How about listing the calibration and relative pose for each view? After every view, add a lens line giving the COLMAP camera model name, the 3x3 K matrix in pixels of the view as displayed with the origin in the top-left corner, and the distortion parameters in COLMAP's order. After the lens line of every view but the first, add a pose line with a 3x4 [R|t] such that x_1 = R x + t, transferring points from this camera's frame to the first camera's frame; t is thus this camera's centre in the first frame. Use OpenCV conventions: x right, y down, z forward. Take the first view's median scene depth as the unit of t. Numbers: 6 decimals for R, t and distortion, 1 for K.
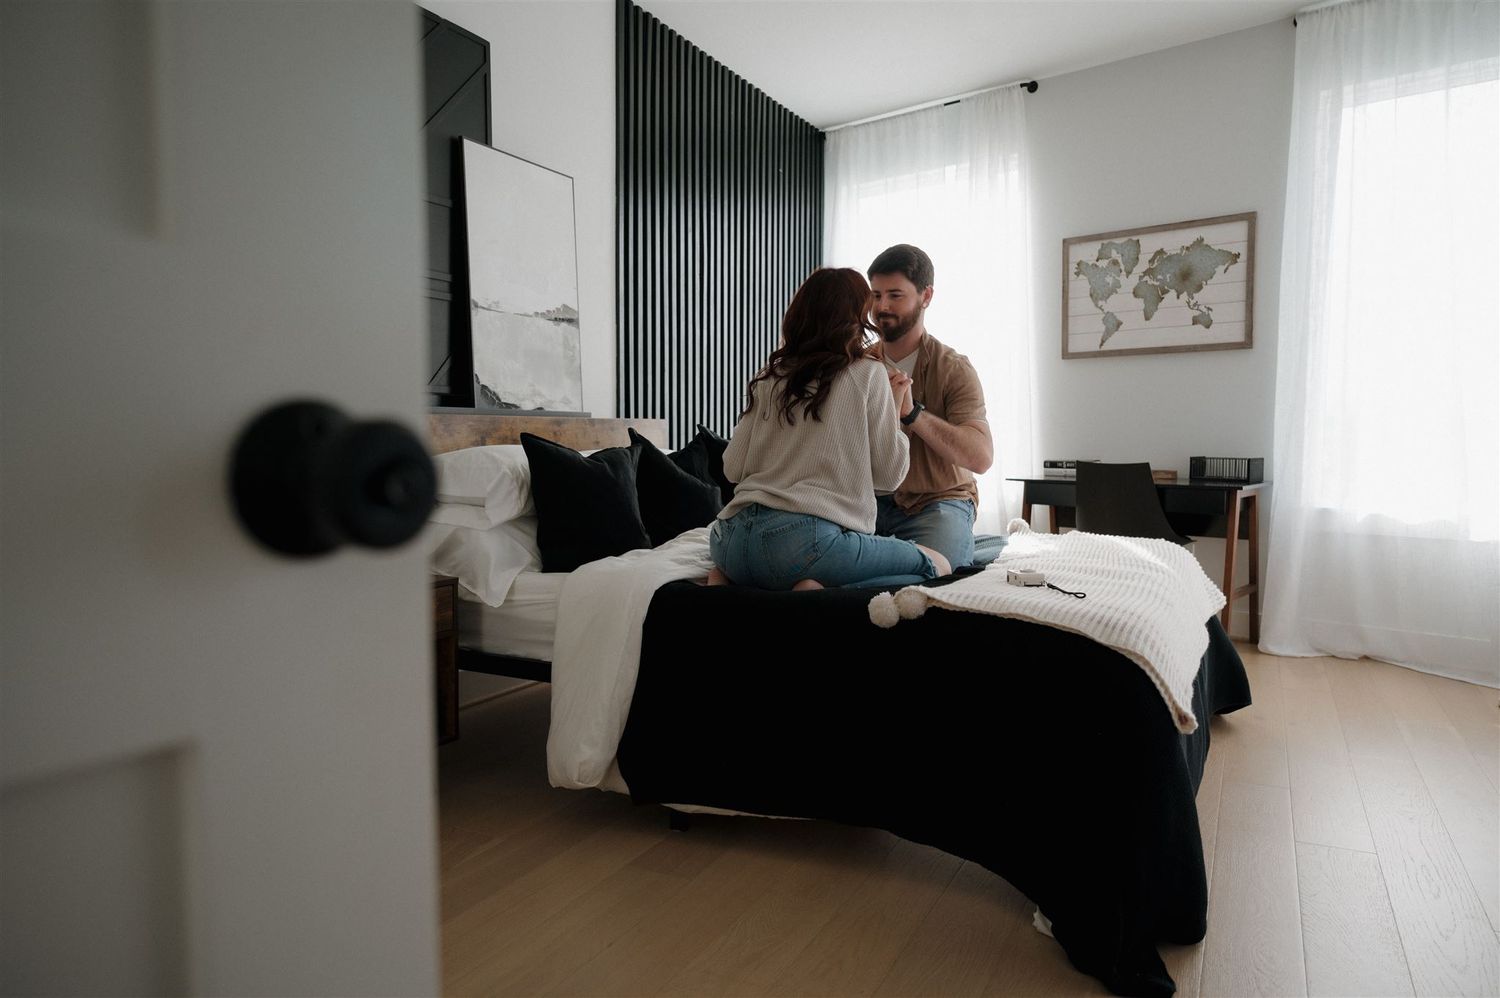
lens RADIAL K [[1016.9, 0, 757.7], [0, 1016.9, 509.8], [0, 0, 1]] dist [0.012621, -0.003013]
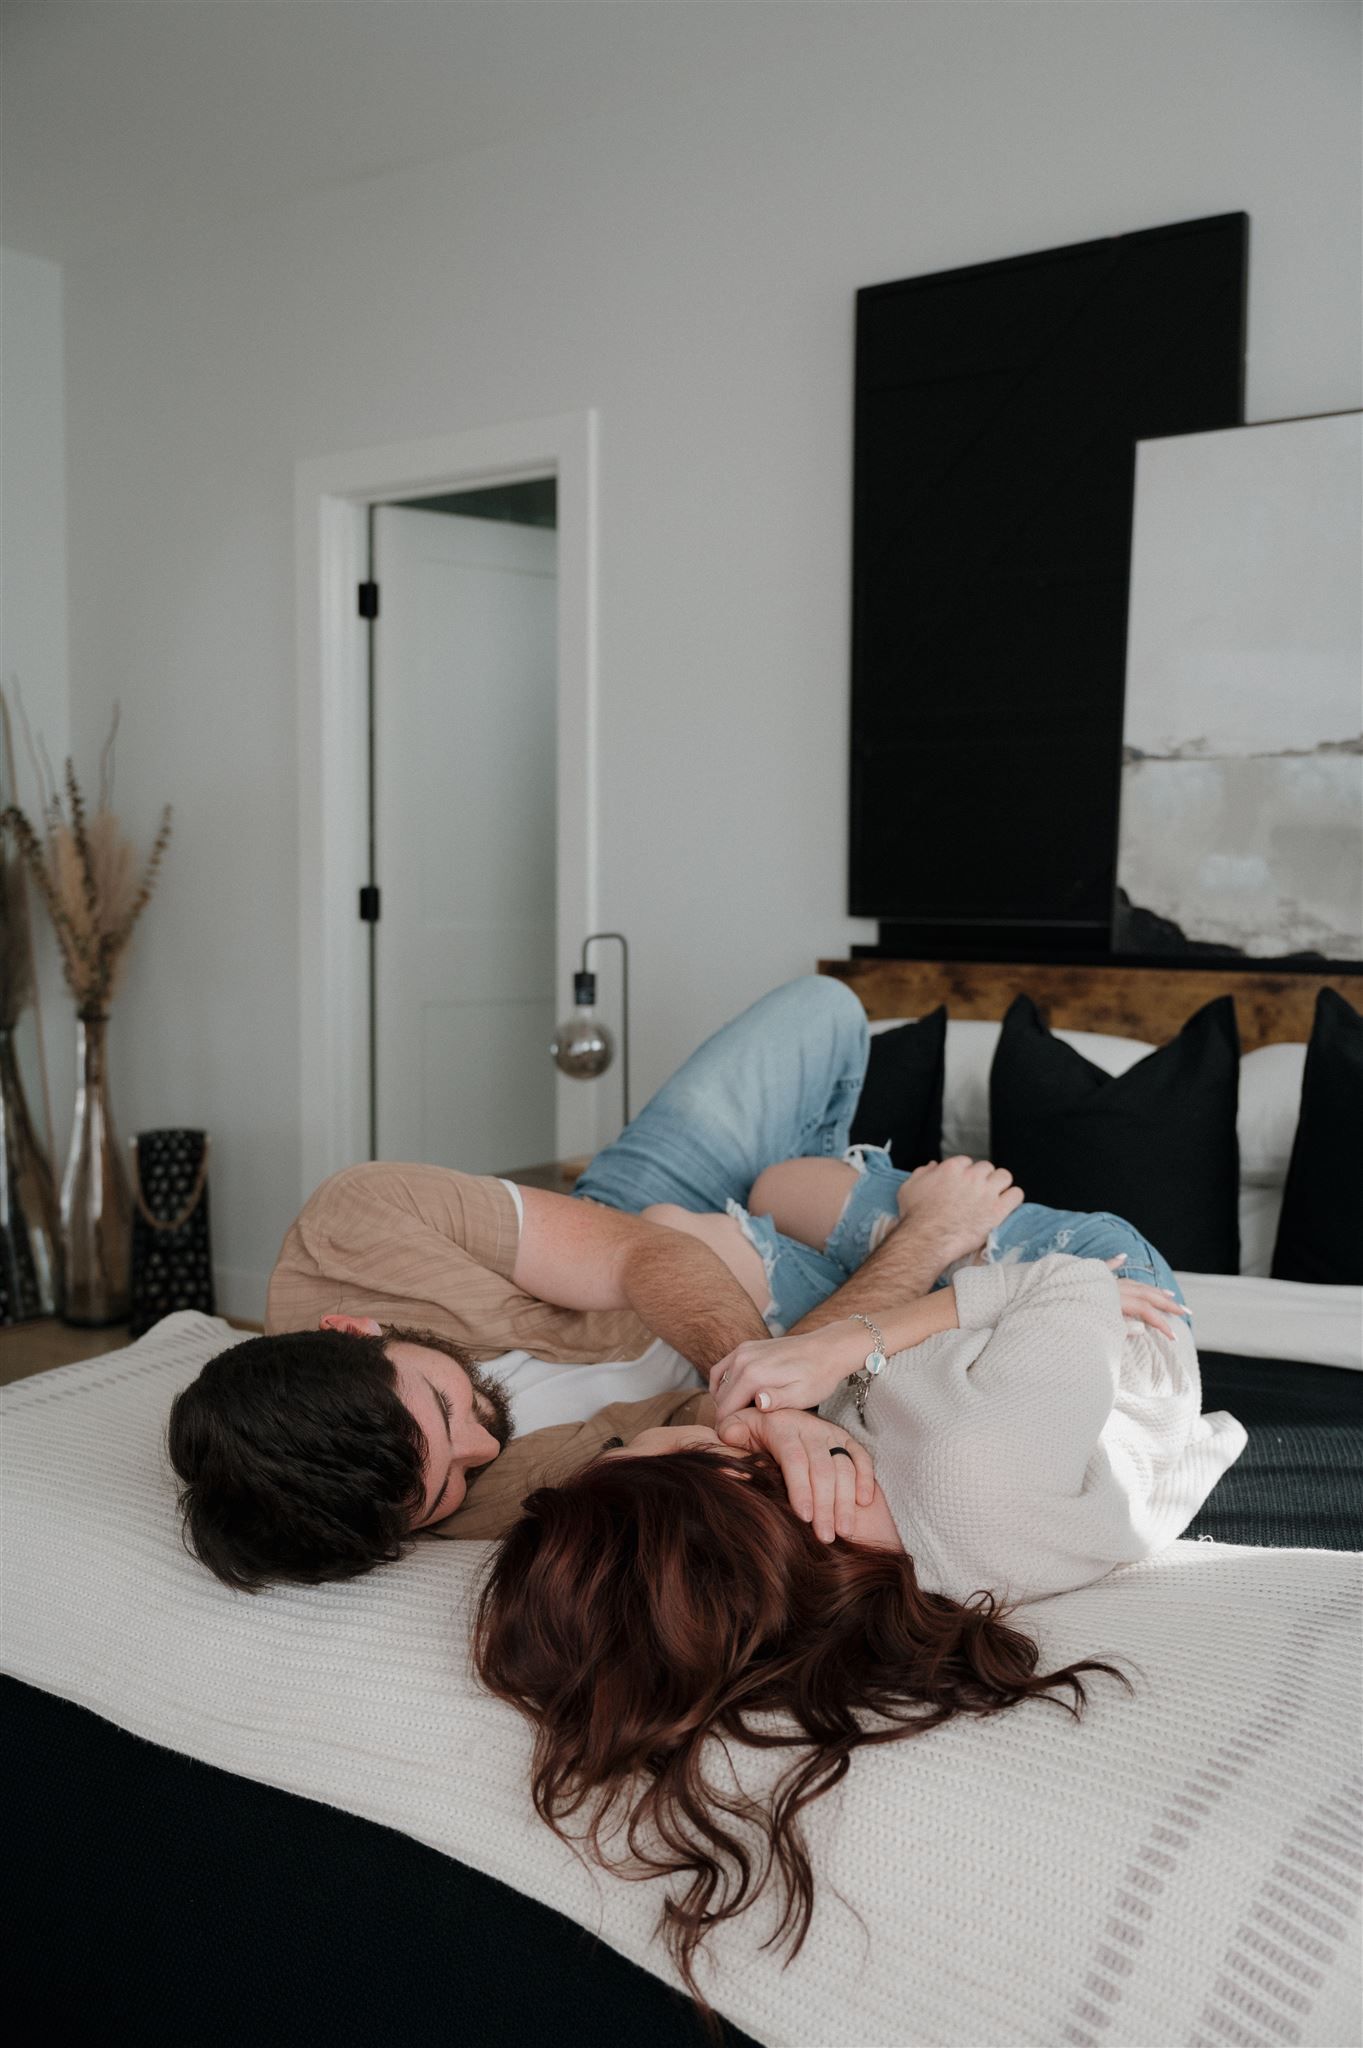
lens RADIAL K [[1916.9, 0, 630.4], [0, 1916.9, 1028.9], [0, 0, 1]] dist [0.004381, 0.000000]
pose [[-0.183732, 0.074674, -0.980136, 0.549331], [-0.078182, 0.992841, 0.090298, -0.095517], [0.979862, 0.093219, -0.176578, 0.683407]]
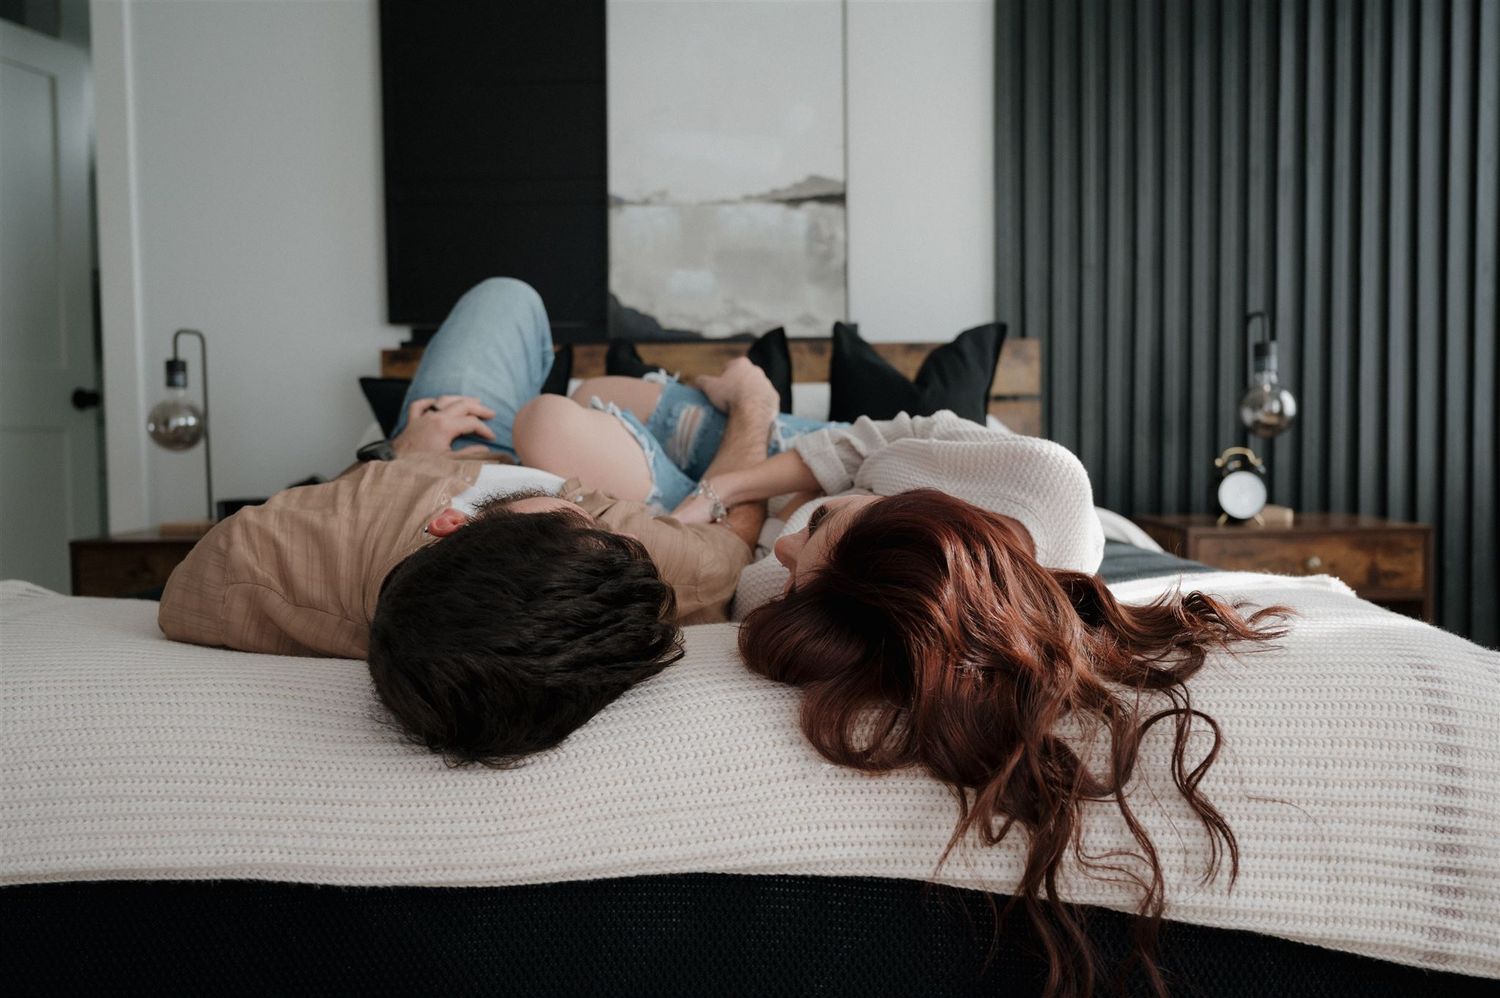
lens RADIAL K [[1239.4, 0, 748.7], [0, 1239.4, 504.0], [0, 0, 1]] dist [-0.018850, 0.041374]
pose [[0.429251, 0.033921, -0.902548, 0.436667], [-0.052906, 0.998523, 0.012366, 0.003771], [0.901634, 0.042442, 0.430411, 0.515582]]
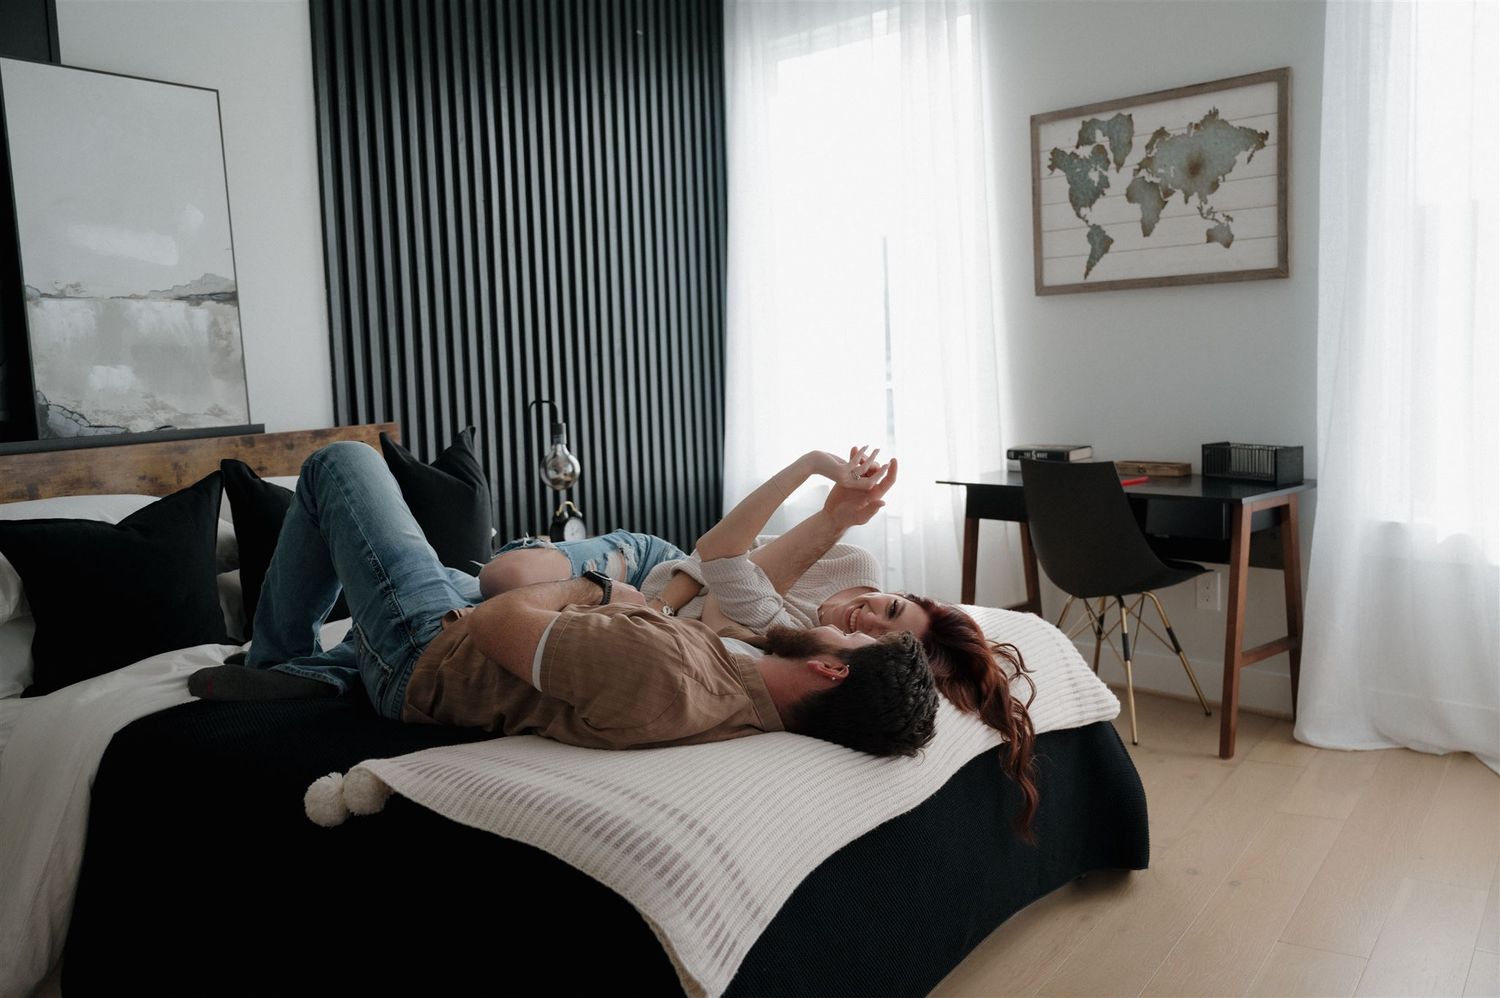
lens RADIAL K [[1404.0, 0, 742.2], [0, 1404.0, 505.2], [0, 0, 1]] dist [0.004381, 0.000000]
pose [[0.993195, -0.025145, -0.113713, 0.233680], [0.029464, 0.998901, 0.036465, -0.055379], [0.112671, -0.039567, 0.992844, 0.059226]]
